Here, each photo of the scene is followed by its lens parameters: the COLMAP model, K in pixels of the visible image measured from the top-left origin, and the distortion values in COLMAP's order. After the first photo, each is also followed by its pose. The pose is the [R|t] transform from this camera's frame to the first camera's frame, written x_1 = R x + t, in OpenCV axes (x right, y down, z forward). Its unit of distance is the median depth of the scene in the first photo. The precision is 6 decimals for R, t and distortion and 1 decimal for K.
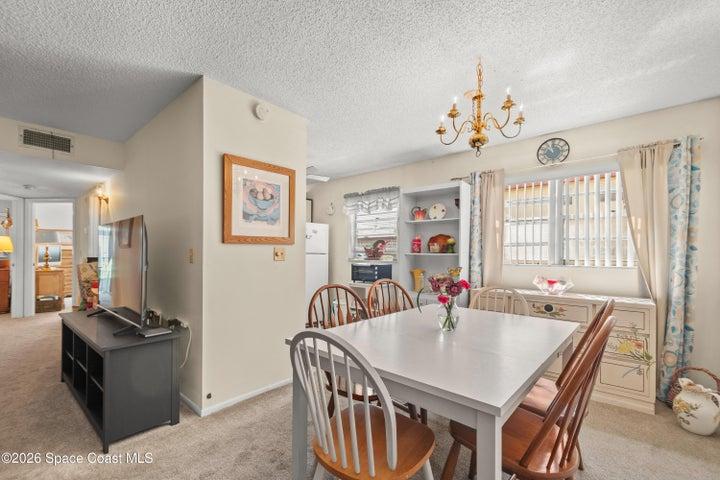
lens RADIAL K [[319.0, 0, 359.3], [0, 319.0, 250.0], [0, 0, 1]] dist [0.002147, -0.000096]
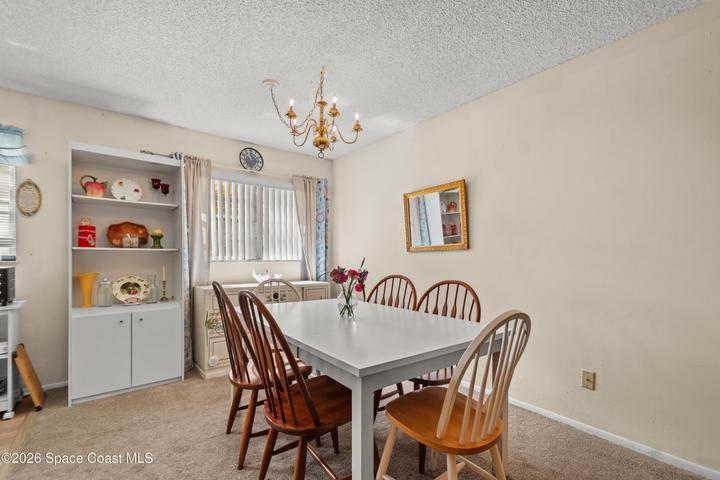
lens RADIAL K [[328.2, 0, 356.1], [0, 328.2, 260.1], [0, 0, 1]] dist [-0.001425, -0.000235]
pose [[0.180578, -0.006702, 0.983538, -0.560889], [-0.004082, 0.999963, 0.007563, 0.043176], [-0.983552, -0.005381, 0.180544, 0.513277]]
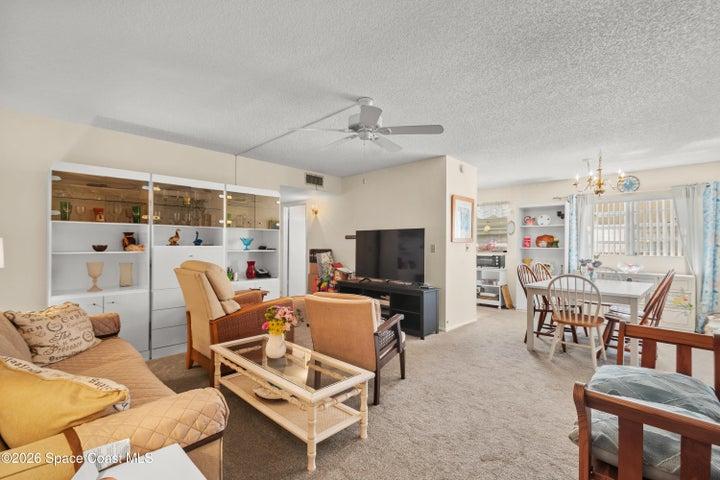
lens RADIAL K [[331.4, 0, 360.0], [0, 331.4, 240.0], [0, 0, 1]] dist [0.002007, 0.000330]
pose [[0.998364, 0.003516, -0.057074, -0.763924], [-0.003979, 0.999960, -0.007989, -0.013416], [0.057044, 0.008203, 0.998338, -0.877982]]
